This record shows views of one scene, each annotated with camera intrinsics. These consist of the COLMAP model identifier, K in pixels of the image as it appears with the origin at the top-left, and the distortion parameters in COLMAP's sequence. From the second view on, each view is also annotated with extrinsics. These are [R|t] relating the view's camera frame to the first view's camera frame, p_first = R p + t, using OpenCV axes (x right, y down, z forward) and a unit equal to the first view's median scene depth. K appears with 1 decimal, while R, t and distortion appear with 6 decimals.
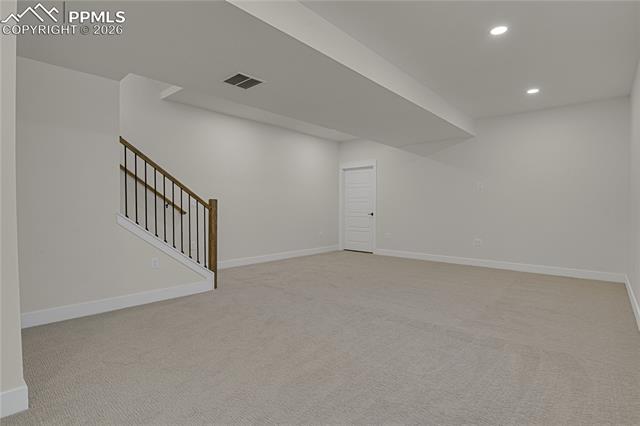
lens RADIAL K [[310.7, 0, 322.1], [0, 310.7, 216.0], [0, 0, 1]] dist [-0.004153, -0.001811]
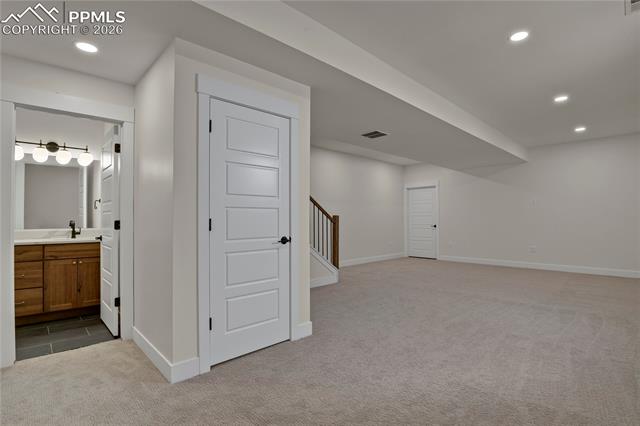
lens RADIAL K [[310.7, 0, 322.1], [0, 310.7, 216.0], [0, 0, 1]] dist [-0.004153, -0.001811]
pose [[0.998095, -0.011388, -0.060632, -0.248517], [0.008758, 0.999017, -0.043466, 0.004838], [0.061067, 0.042852, 0.997213, -0.266954]]
